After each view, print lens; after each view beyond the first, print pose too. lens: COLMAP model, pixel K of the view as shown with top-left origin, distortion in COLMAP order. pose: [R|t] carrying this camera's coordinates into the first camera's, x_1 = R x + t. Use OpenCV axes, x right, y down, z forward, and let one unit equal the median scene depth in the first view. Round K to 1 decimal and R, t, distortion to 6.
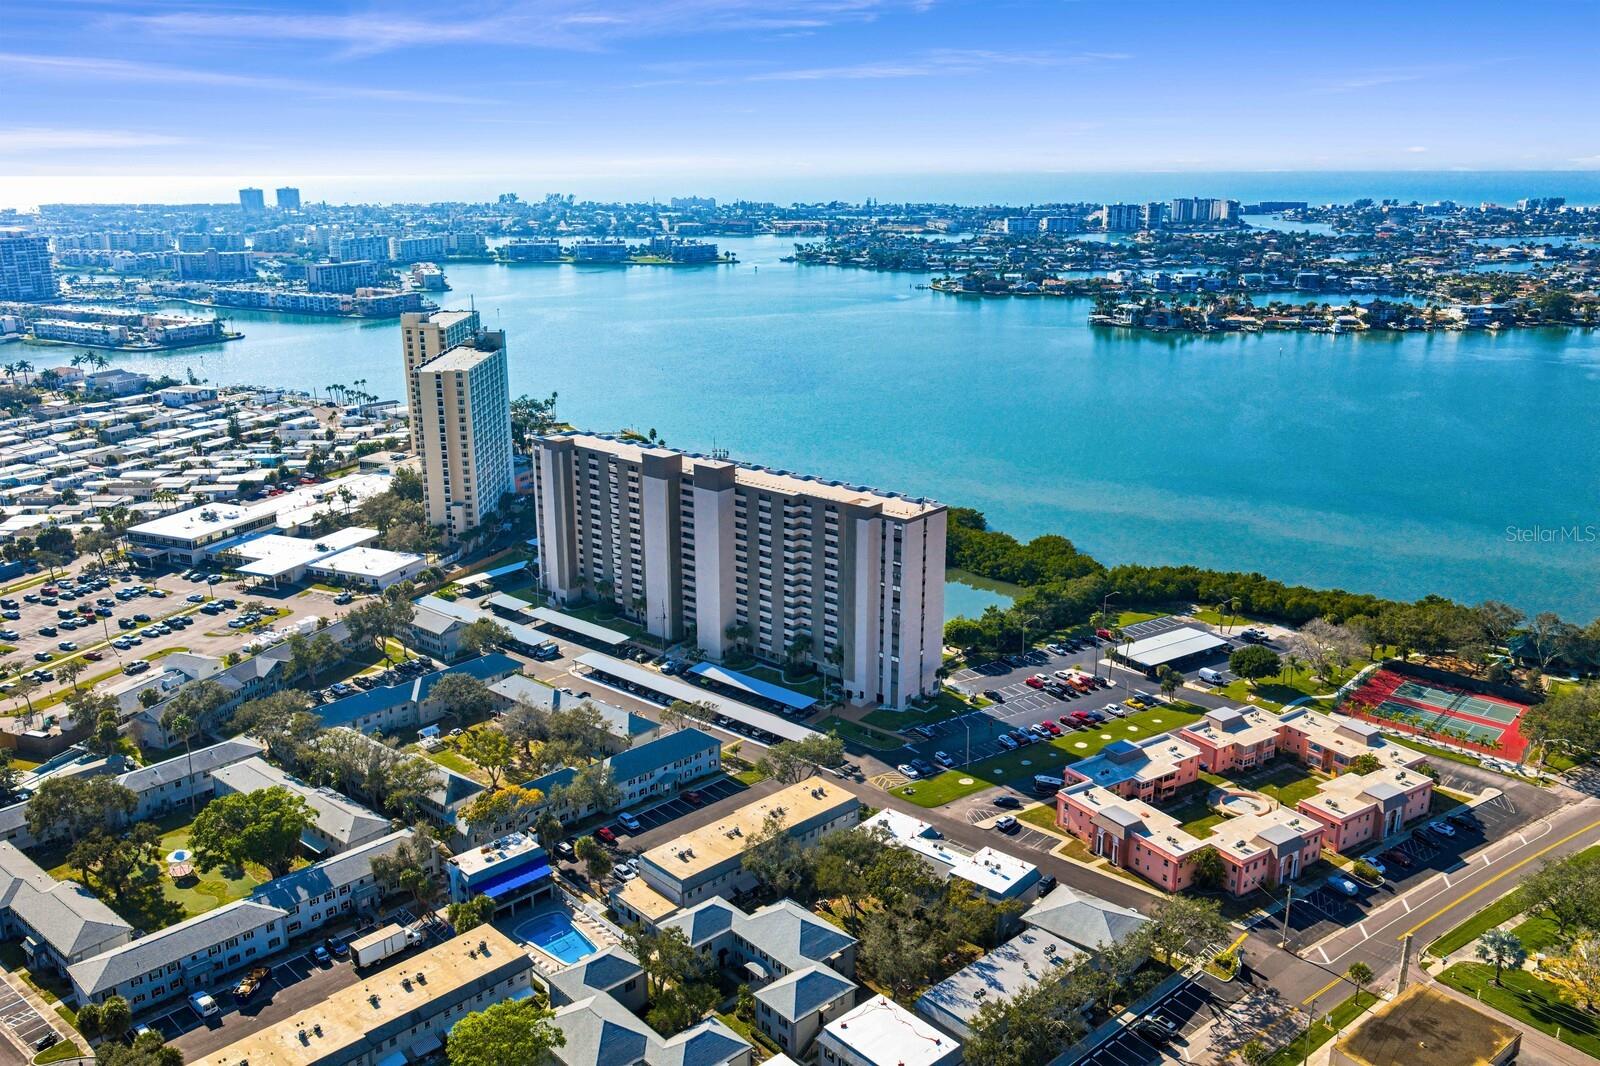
lens RADIAL K [[1305.4, 0, 805.9], [0, 1305.4, 530.9], [0, 0, 1]] dist [0.049996, -0.086863]
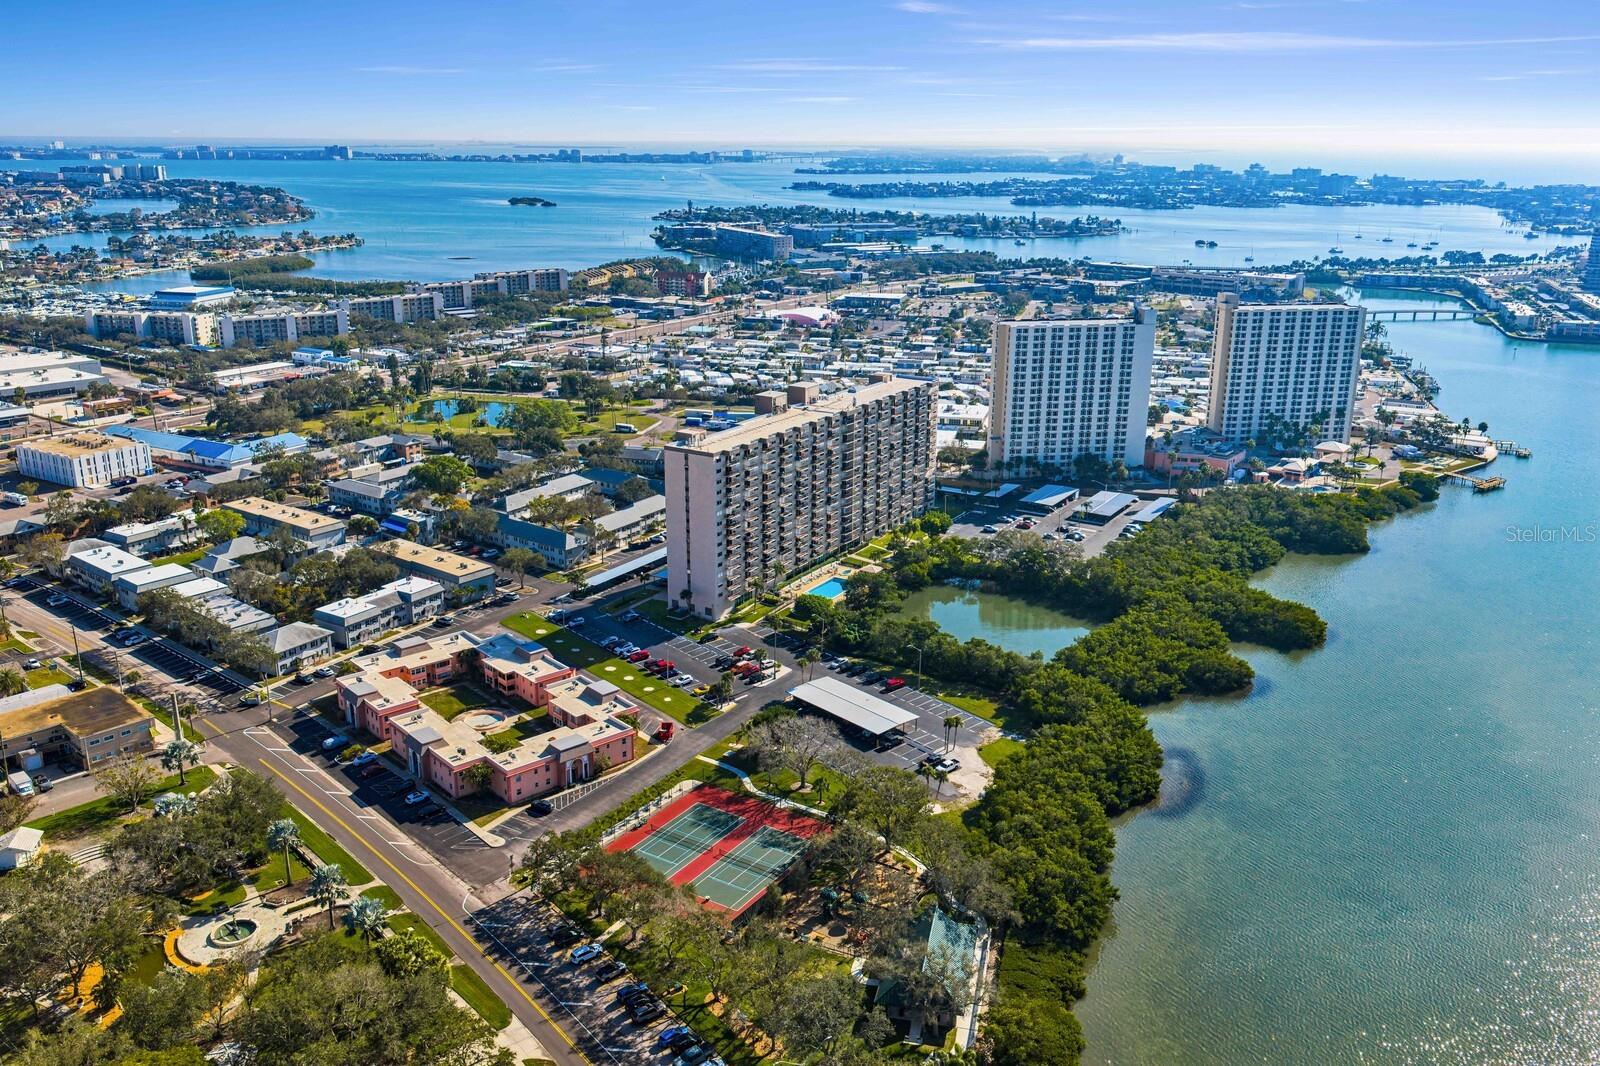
lens RADIAL K [[1305.4, 0, 793.0], [0, 1305.4, 546.5], [0, 0, 1]] dist [0.049996, -0.086863]
pose [[0.131263, 0.294769, -0.946510, 0.978794], [-0.278368, 0.927317, 0.250187, -0.199311], [0.951463, 0.230638, 0.203777, 0.699982]]
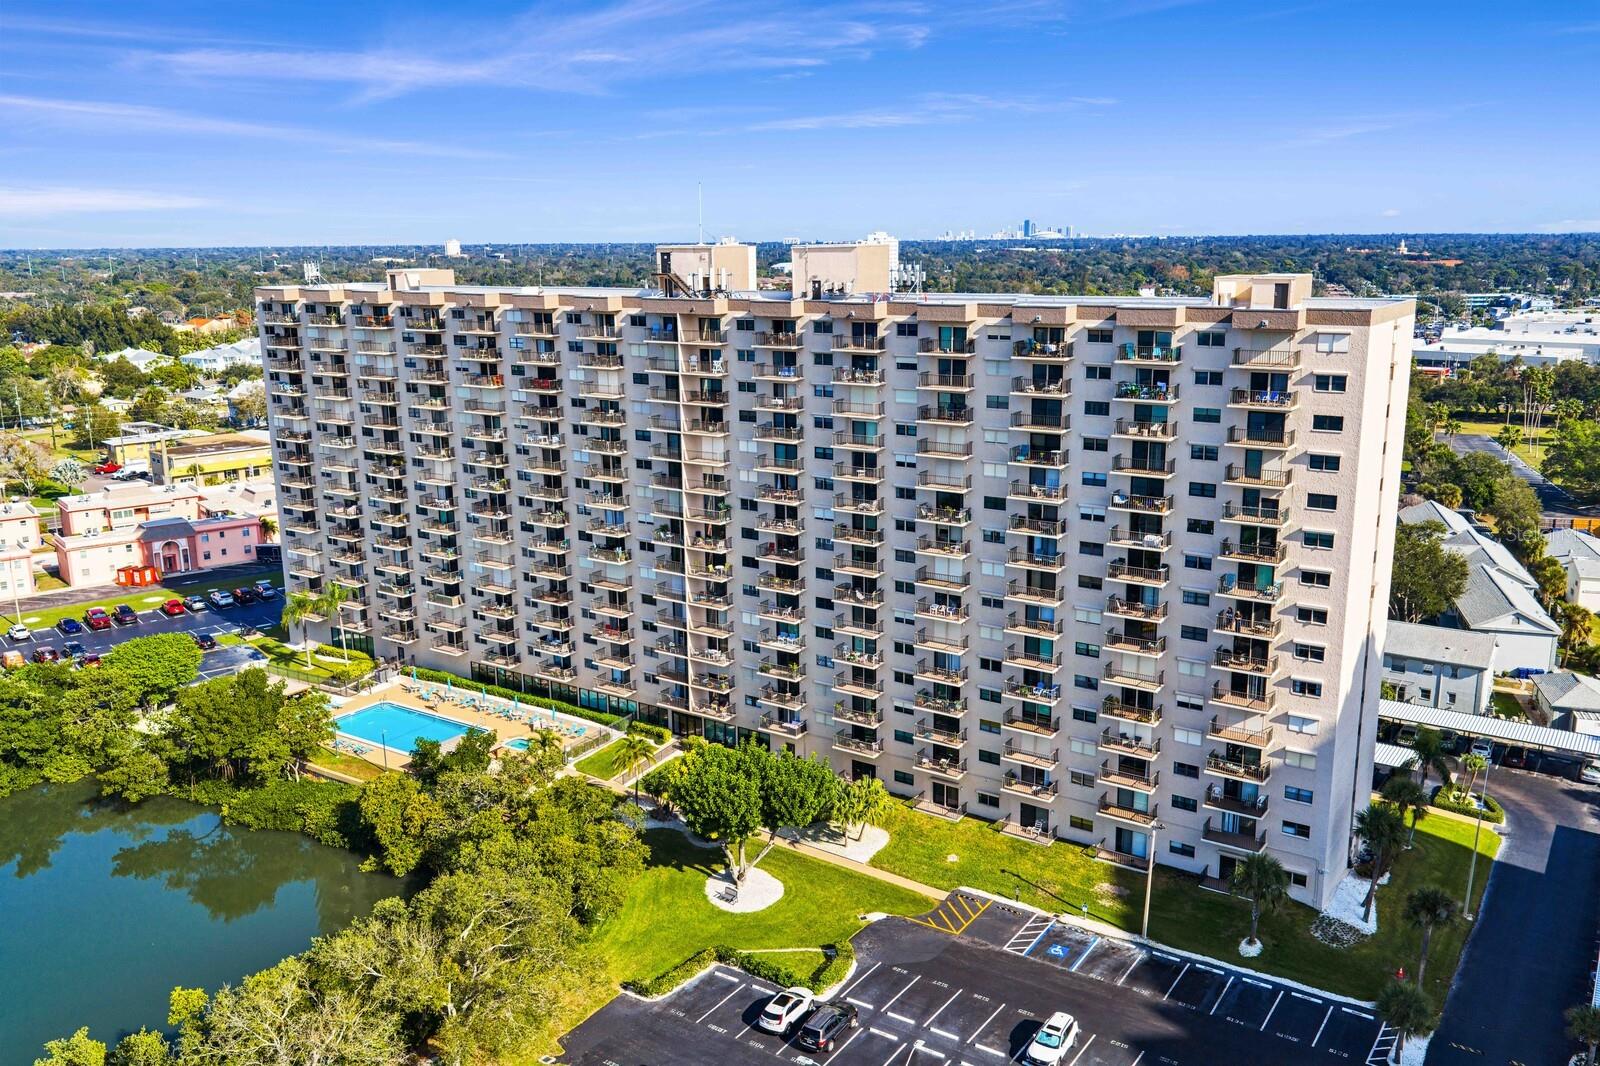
lens RADIAL K [[1305.4, 0, 807.3], [0, 1305.4, 535.4], [0, 0, 1]] dist [0.049996, -0.086863]
pose [[-0.995296, 0.027955, -0.092758, -0.053045], [-0.020284, 0.876107, 0.481689, -0.159049], [0.094732, 0.481305, -0.871419, 1.260691]]
